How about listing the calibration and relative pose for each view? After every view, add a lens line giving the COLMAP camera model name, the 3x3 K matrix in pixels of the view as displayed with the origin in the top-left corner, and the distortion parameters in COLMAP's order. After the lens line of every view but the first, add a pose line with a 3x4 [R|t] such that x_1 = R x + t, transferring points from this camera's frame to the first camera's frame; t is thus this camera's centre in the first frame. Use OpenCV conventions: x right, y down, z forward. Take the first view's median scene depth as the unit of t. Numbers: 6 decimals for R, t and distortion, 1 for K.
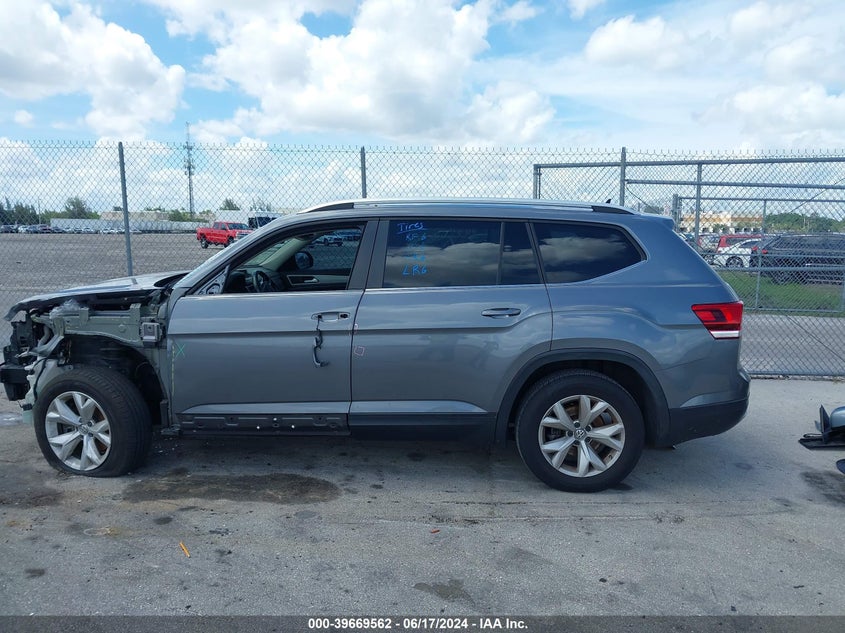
lens RADIAL K [[662.7, 0, 424.8], [0, 662.7, 312.6], [0, 0, 1]] dist [0.040735, -0.062039]
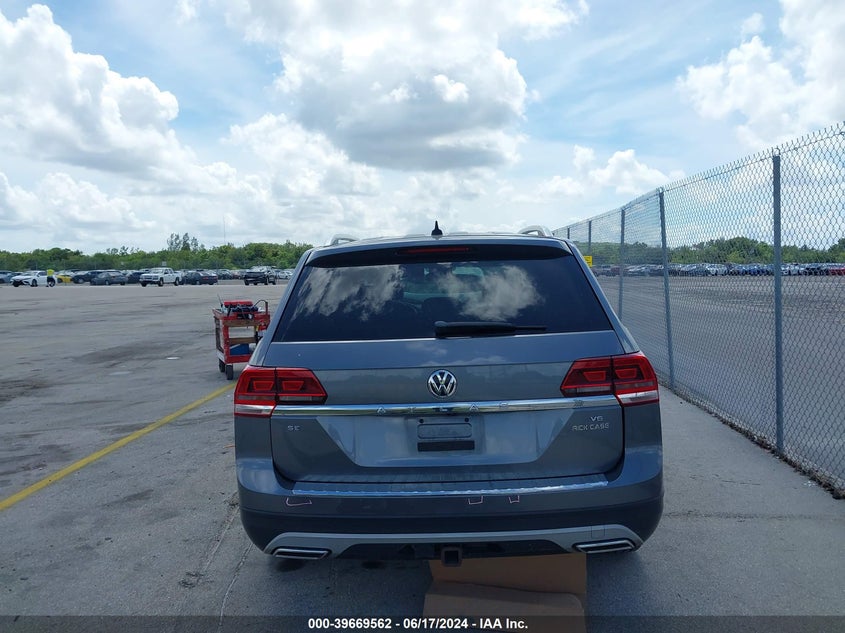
lens RADIAL K [[662.7, 0, 424.8], [0, 662.7, 315.2], [0, 0, 1]] dist [0.040735, -0.062039]
pose [[0.017985, 0.055460, -0.998299, 1.179007], [-0.109888, 0.992521, 0.053159, -0.127305], [0.993781, 0.108744, 0.023945, 1.165991]]
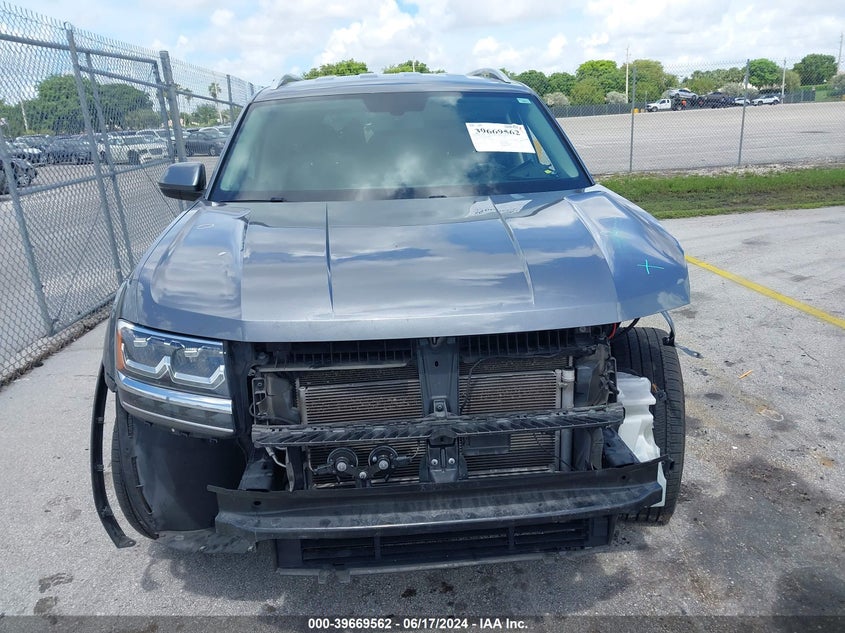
lens RADIAL K [[662.7, 0, 427.8], [0, 662.7, 302.2], [0, 0, 1]] dist [0.040735, -0.062039]
pose [[-0.128417, -0.264589, 0.955773, -1.115981], [0.175024, 0.942578, 0.284452, -0.160555], [-0.976154, 0.203811, -0.074734, 1.302680]]
